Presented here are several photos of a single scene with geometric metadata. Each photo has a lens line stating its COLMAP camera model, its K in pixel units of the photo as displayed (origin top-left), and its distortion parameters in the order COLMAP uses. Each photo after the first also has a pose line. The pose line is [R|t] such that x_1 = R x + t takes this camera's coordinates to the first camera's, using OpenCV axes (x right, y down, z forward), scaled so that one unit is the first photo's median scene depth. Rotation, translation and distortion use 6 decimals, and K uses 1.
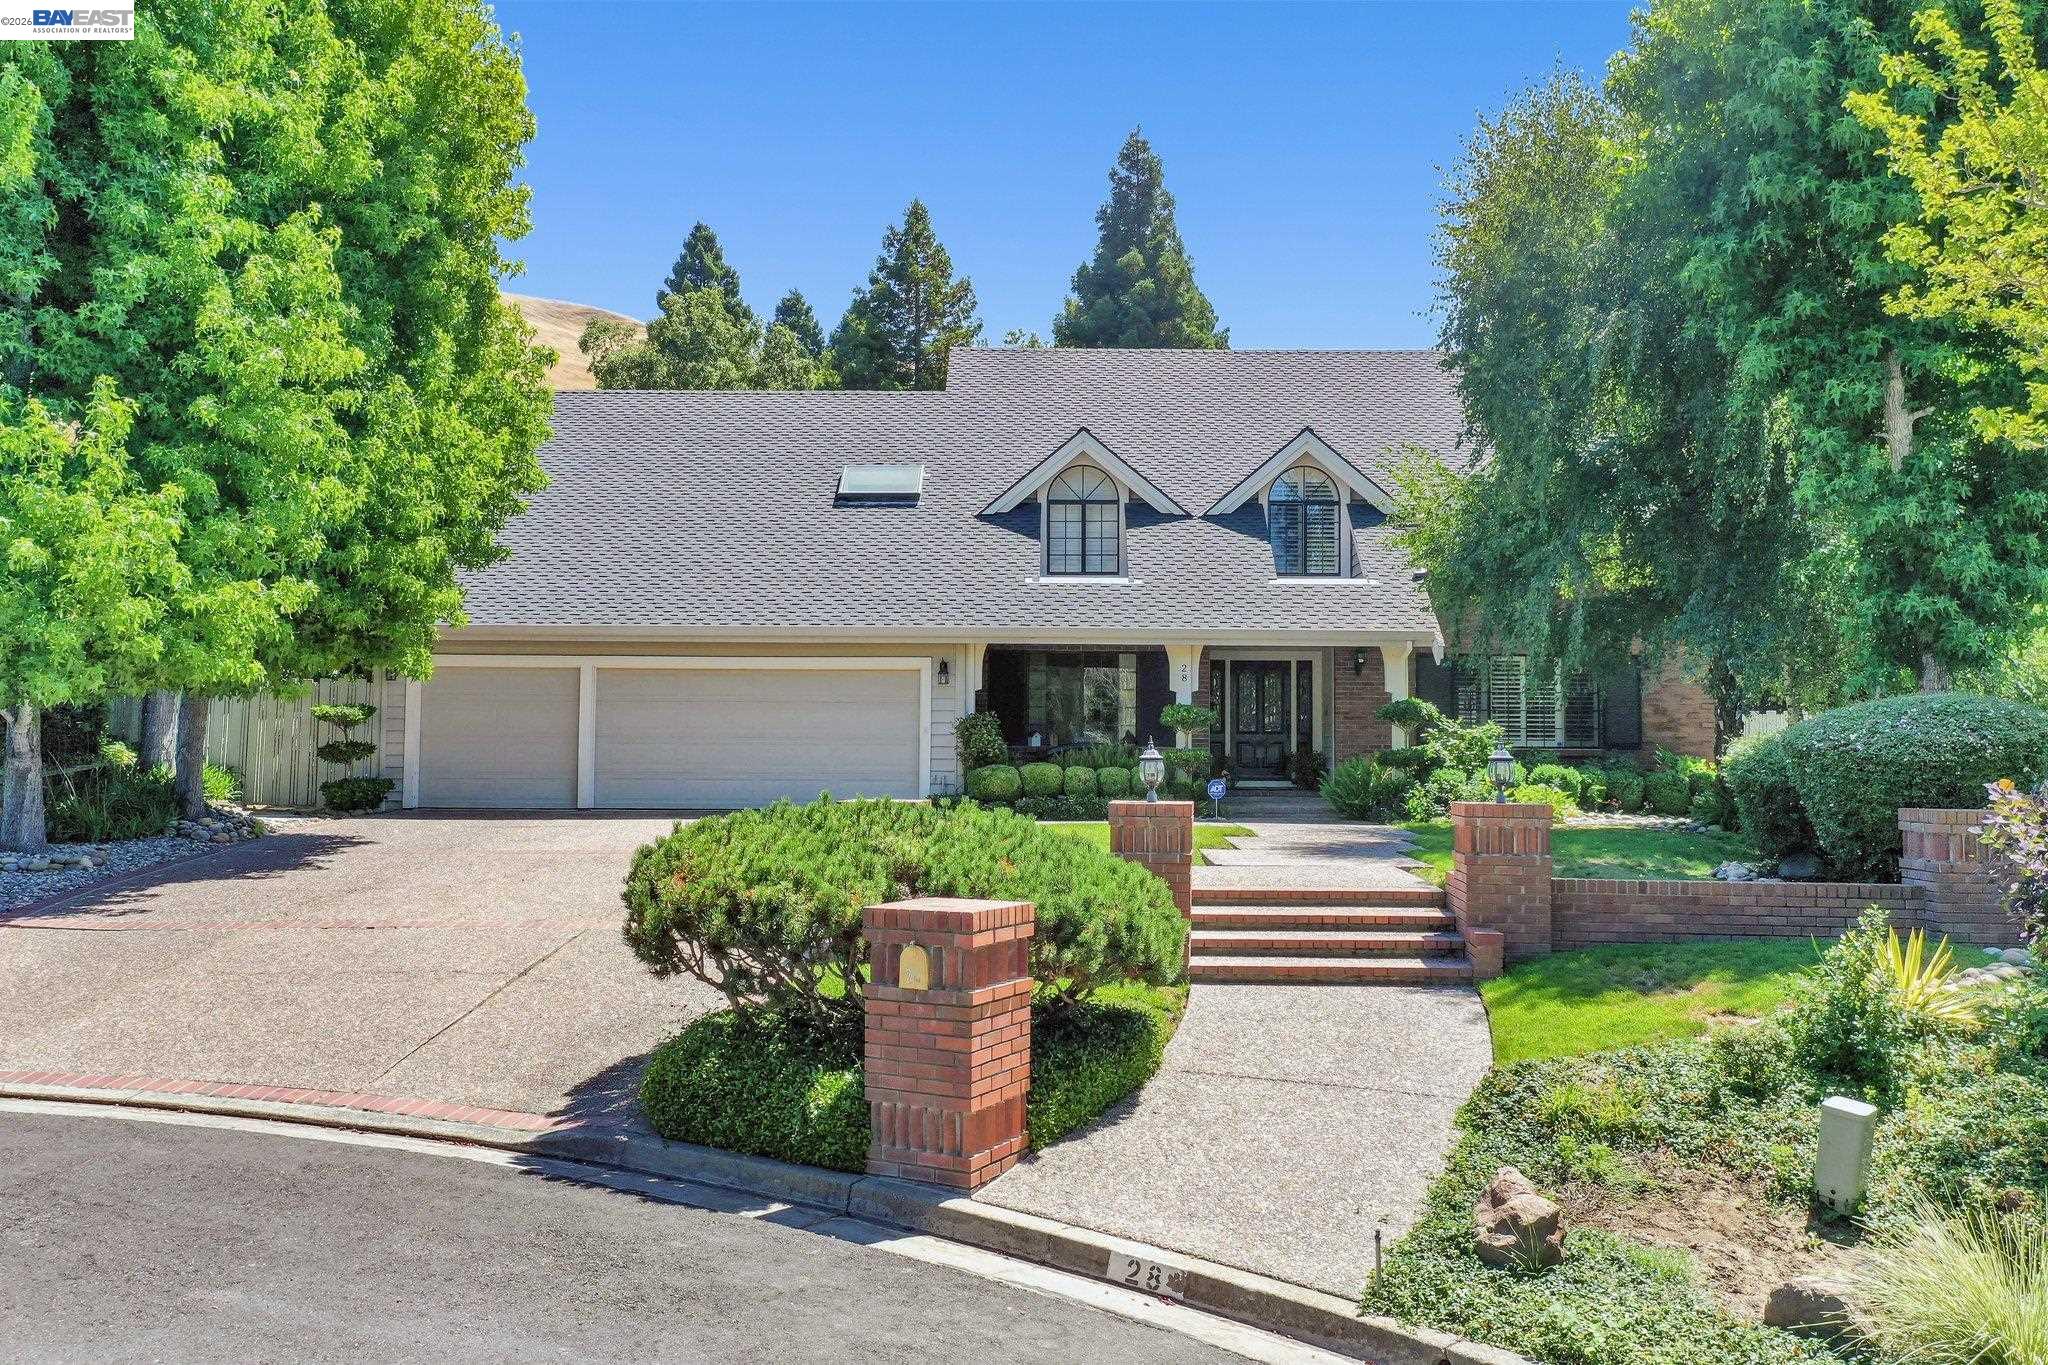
lens RADIAL K [[1601.5, 0, 1028.5], [0, 1601.5, 678.0], [0, 0, 1]] dist [-0.006789, -0.003765]
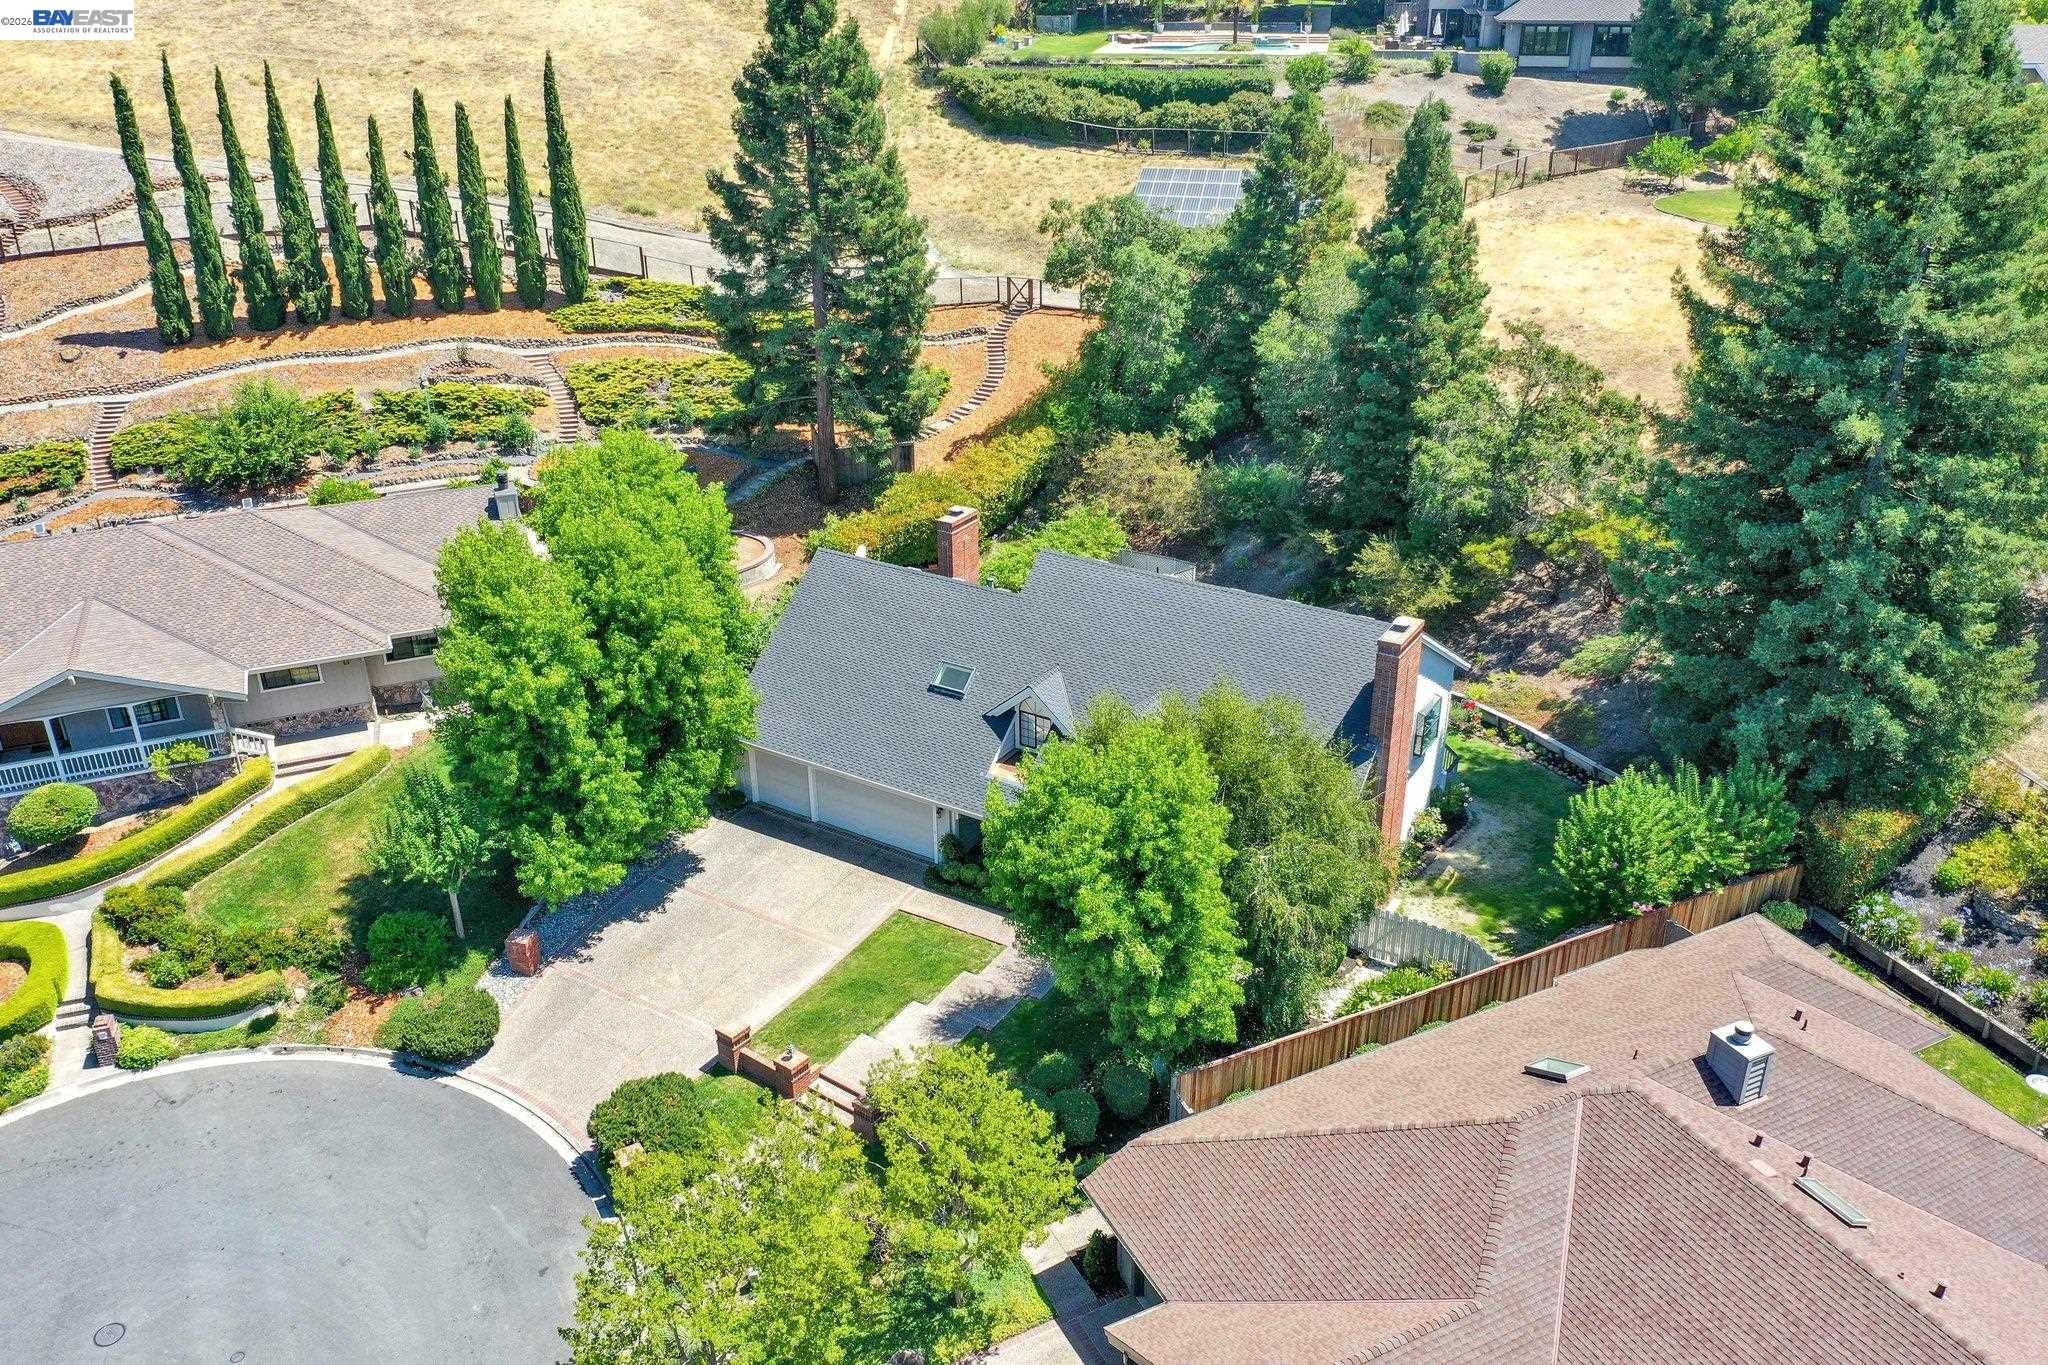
lens RADIAL K [[1597.9, 0, 1030.0], [0, 1597.9, 681.7], [0, 0, 1]] dist [-0.011080, -0.002724]
pose [[0.854869, 0.212528, -0.473319, 1.027405], [0.037826, 0.884301, 0.465383, -1.150453], [0.517463, -0.415745, 0.747922, -0.466523]]
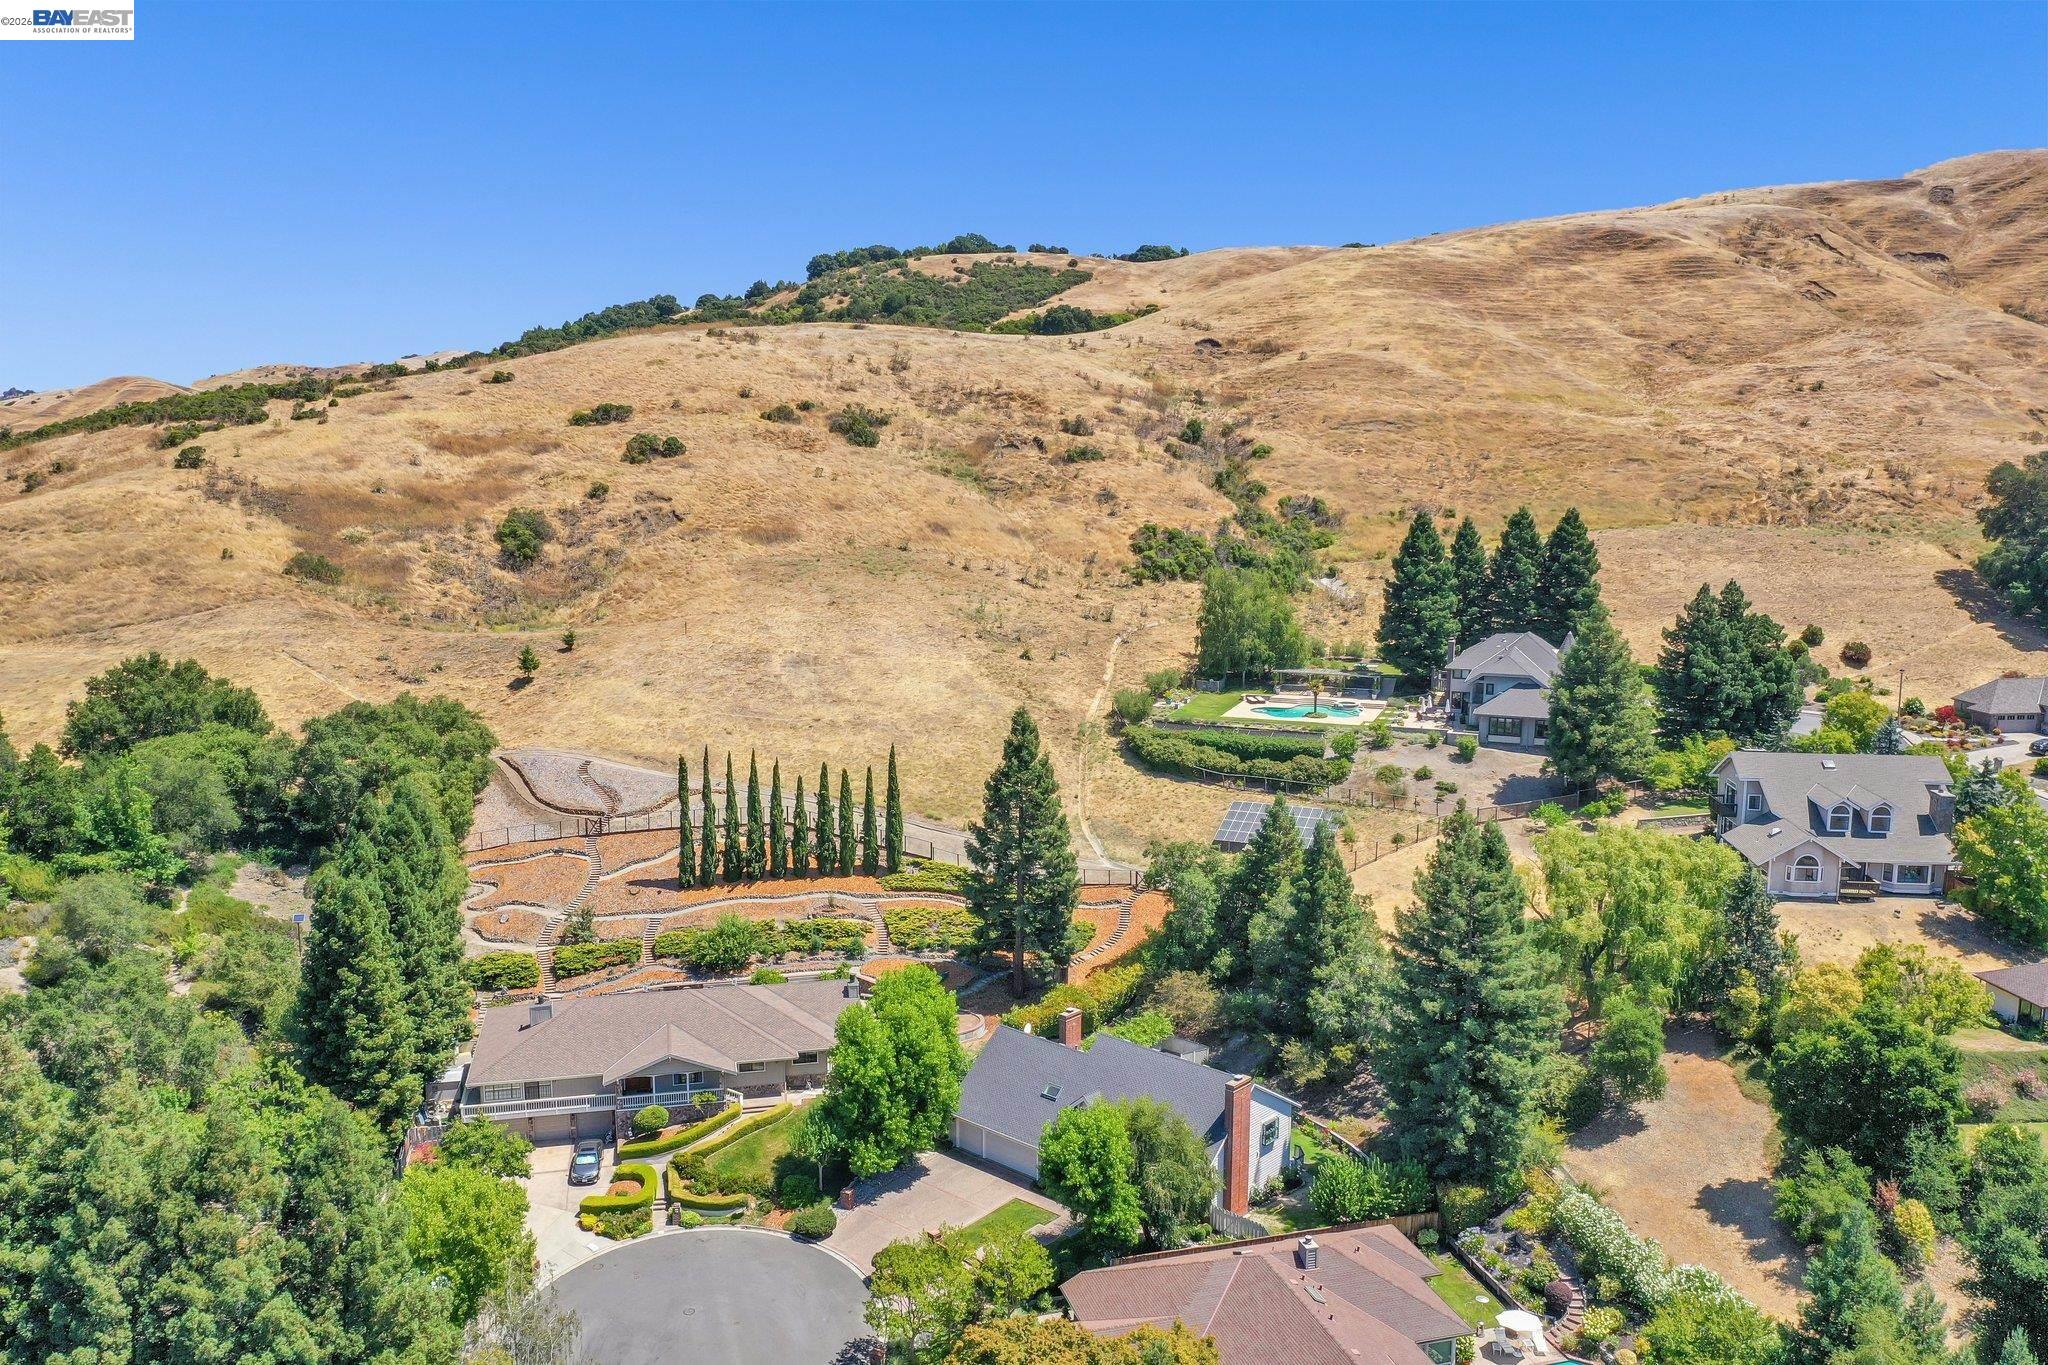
lens RADIAL K [[1601.5, 0, 1028.5], [0, 1601.5, 678.0], [0, 0, 1]] dist [-0.006789, -0.003765]
pose [[0.750171, 0.095315, -0.654338, 2.805155], [0.034811, 0.982492, 0.183025, -2.192443], [0.660327, -0.160079, 0.733719, -2.179929]]
